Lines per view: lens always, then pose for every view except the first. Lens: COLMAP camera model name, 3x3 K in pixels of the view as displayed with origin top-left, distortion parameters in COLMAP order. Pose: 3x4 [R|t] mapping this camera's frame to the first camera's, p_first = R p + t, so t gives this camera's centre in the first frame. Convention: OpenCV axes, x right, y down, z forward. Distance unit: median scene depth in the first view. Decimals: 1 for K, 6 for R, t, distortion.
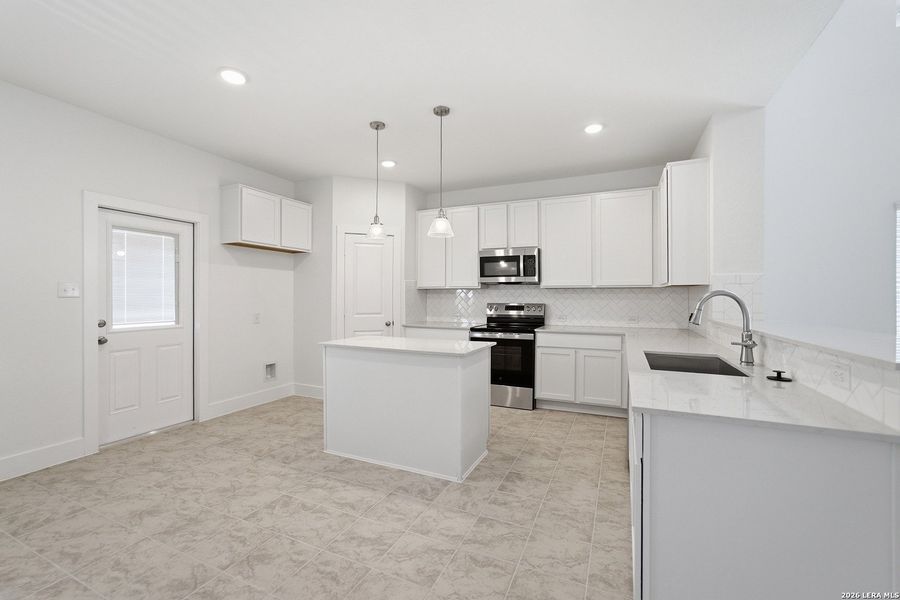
lens RADIAL K [[372.0, 0, 463.3], [0, 372.0, 297.0], [0, 0, 1]] dist [-0.005119, 0.001206]
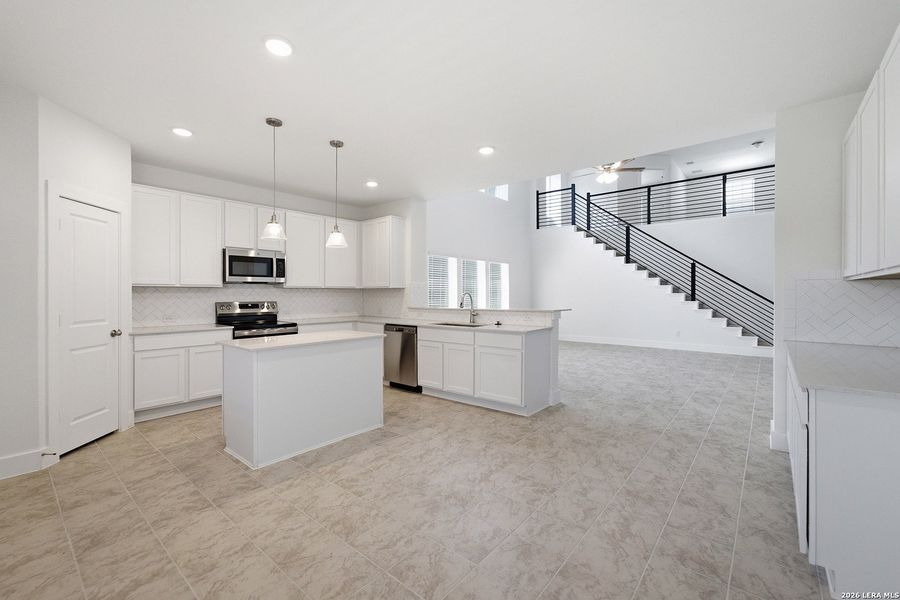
lens RADIAL K [[372.0, 0, 447.3], [0, 372.0, 293.7], [0, 0, 1]] dist [-0.005119, 0.001206]
pose [[0.283079, 0.001395, 0.959095, -1.062011], [0.001337, 0.999997, -0.001849, -0.004675], [-0.959096, 0.001806, 0.283077, 0.291179]]
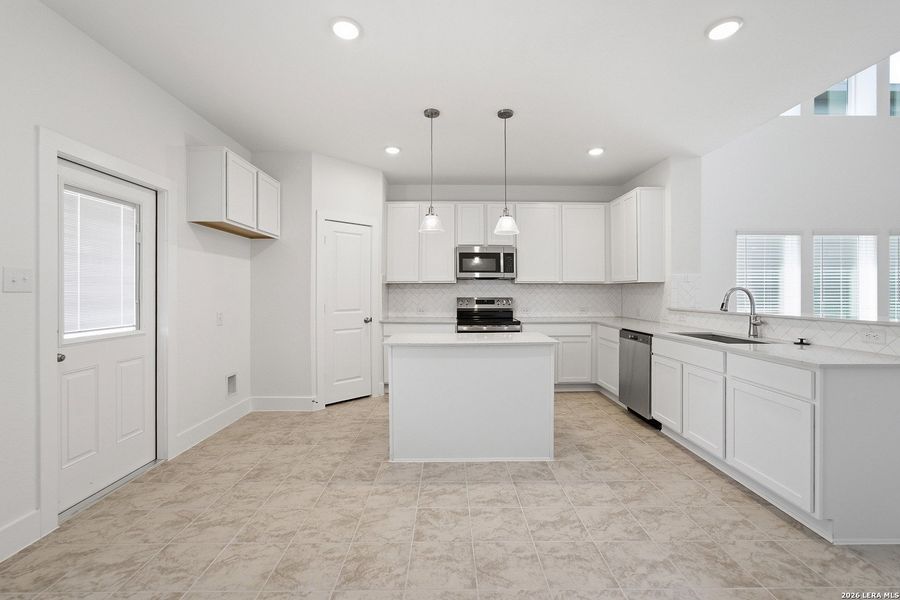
lens RADIAL K [[372.0, 0, 458.2], [0, 372.0, 292.0], [0, 0, 1]] dist [-0.005119, 0.001206]
pose [[0.908092, -0.000806, 0.418770, -0.583547], [0.001398, 0.999998, -0.001106, 0.002453], [-0.418768, 0.001590, 0.908092, 0.100087]]
